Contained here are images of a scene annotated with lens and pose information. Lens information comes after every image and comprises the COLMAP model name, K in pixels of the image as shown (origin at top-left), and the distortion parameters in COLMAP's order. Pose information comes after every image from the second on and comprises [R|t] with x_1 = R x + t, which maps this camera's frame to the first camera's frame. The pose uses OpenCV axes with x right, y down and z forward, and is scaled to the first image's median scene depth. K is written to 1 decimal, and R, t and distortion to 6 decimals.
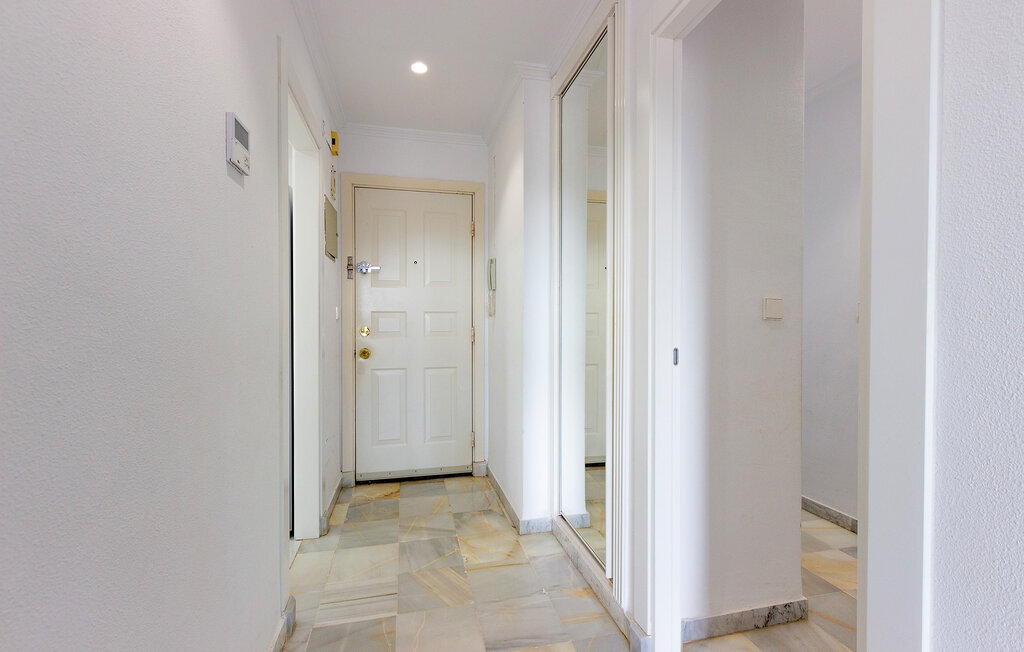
lens RADIAL K [[464.6, 0, 515.7], [0, 464.6, 318.4], [0, 0, 1]] dist [0.001140, -0.000854]
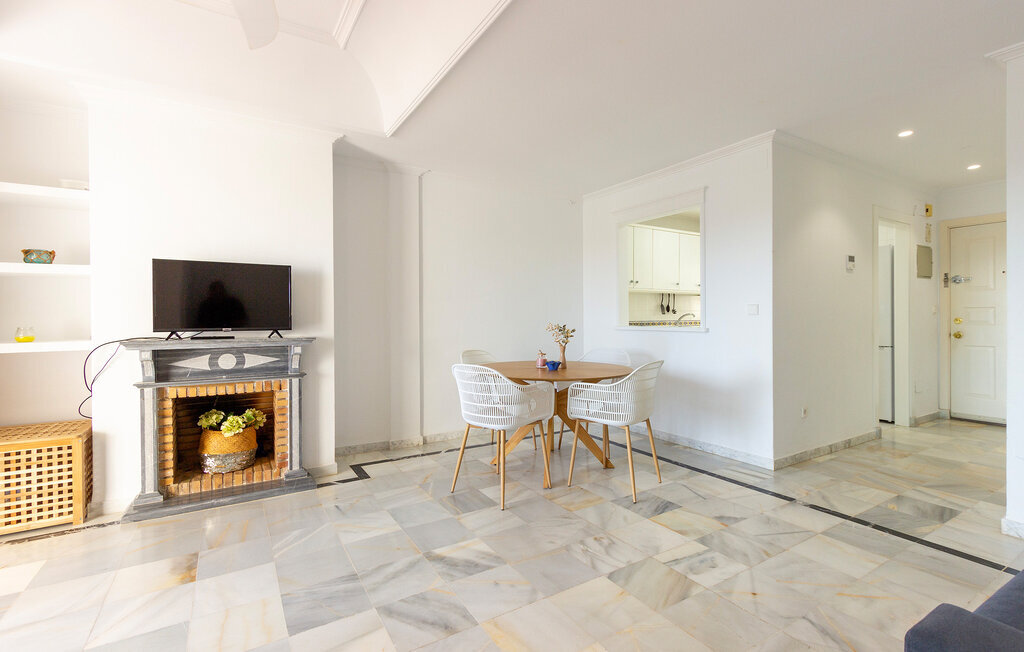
lens RADIAL K [[464.6, 0, 515.7], [0, 464.6, 318.4], [0, 0, 1]] dist [0.001140, -0.000854]
pose [[0.310334, 0.003593, -0.950621, 0.696079], [0.005962, 0.999966, 0.005725, 0.001759], [0.950609, -0.007445, 0.310302, -0.885302]]
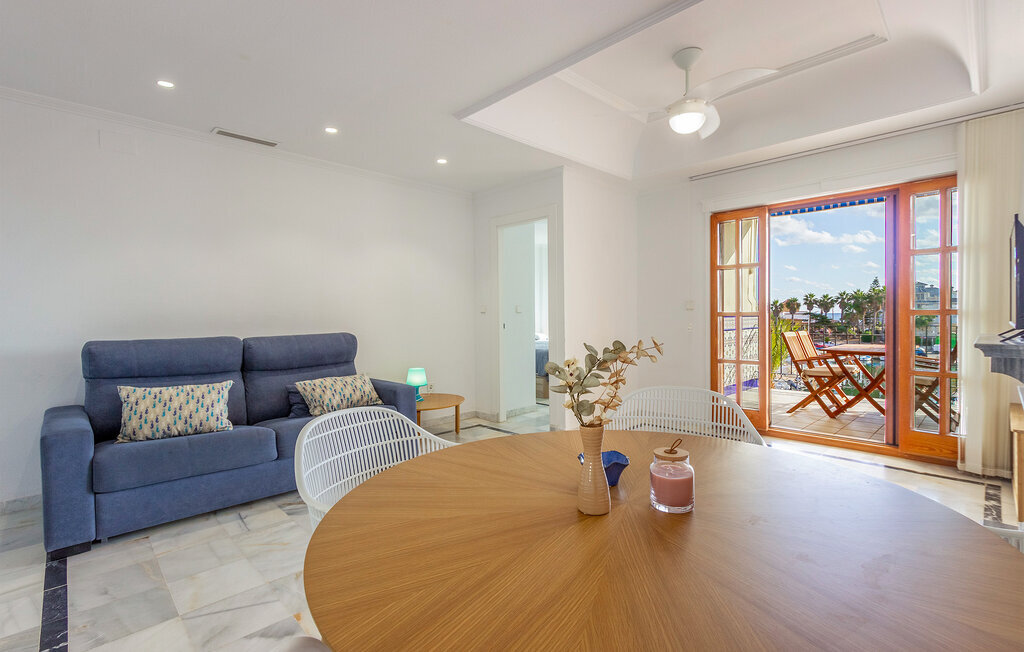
lens RADIAL K [[464.6, 0, 515.7], [0, 464.6, 318.4], [0, 0, 1]] dist [0.001140, -0.000854]
pose [[-0.514749, 0.004211, 0.857330, -0.545463], [0.010031, 0.999949, 0.001111, 0.009496], [-0.857282, 0.009172, -0.514765, -0.246568]]
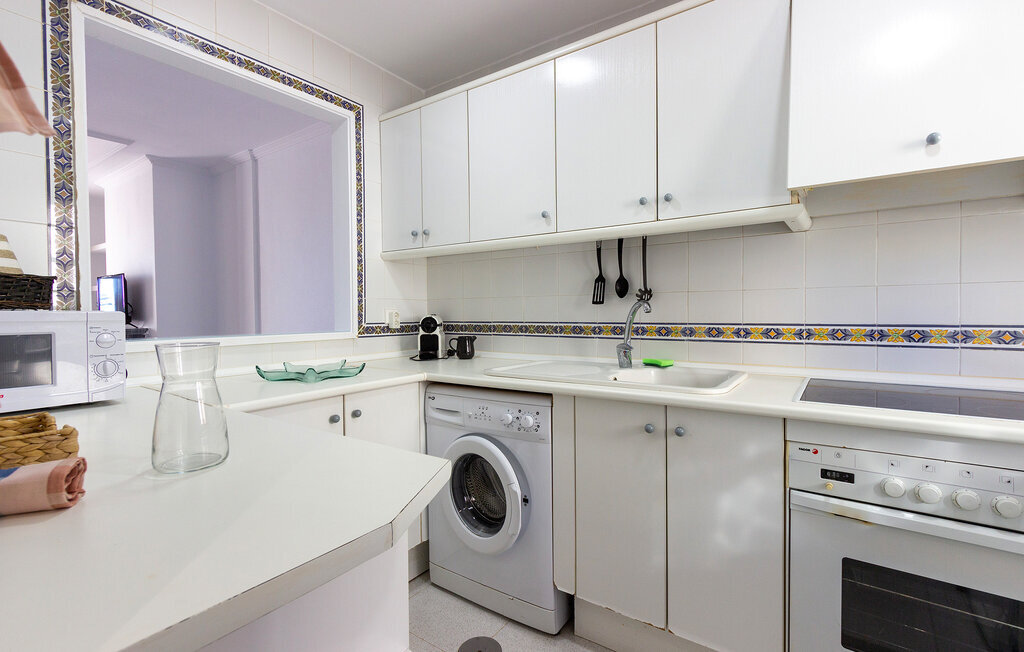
lens RADIAL K [[476.3, 0, 510.2], [0, 476.3, 313.8], [0, 0, 1]] dist [-0.000615, -0.000795]
pose [[-0.759041, 0.024949, -0.650565, -0.333644], [0.019828, 0.999688, 0.015204, 0.000484], [0.650741, -0.001358, -0.759298, 0.634354]]
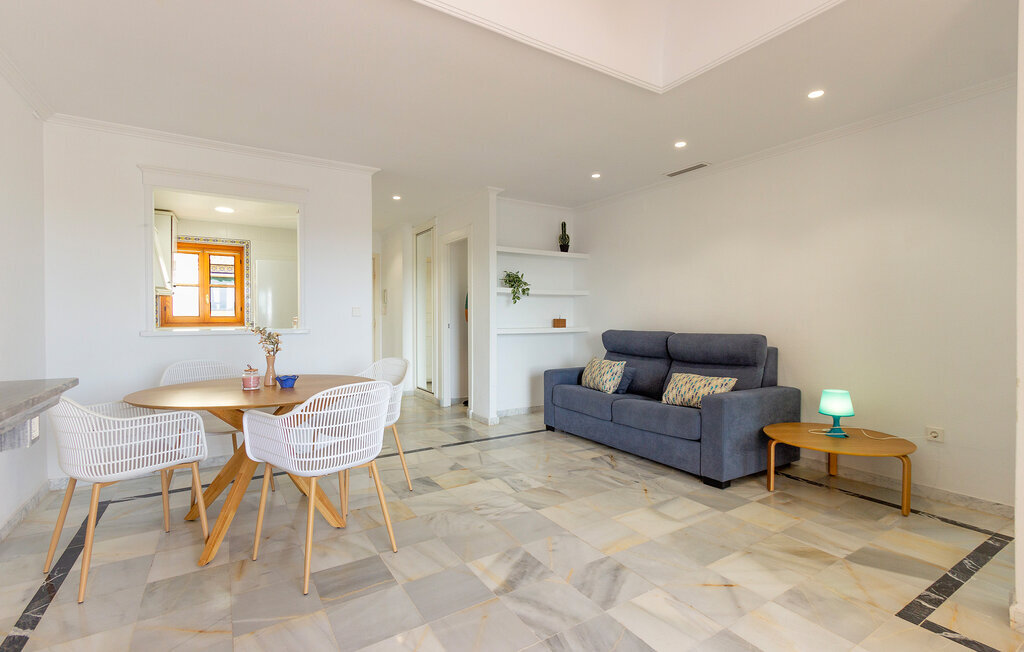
lens RADIAL K [[464.6, 0, 515.7], [0, 464.6, 318.4], [0, 0, 1]] dist [0.001140, -0.000854]
pose [[0.946309, 0.001084, 0.323261, -0.180125], [-0.002259, 0.999992, 0.003261, 0.002603], [-0.323255, -0.003816, 0.946304, -1.369818]]
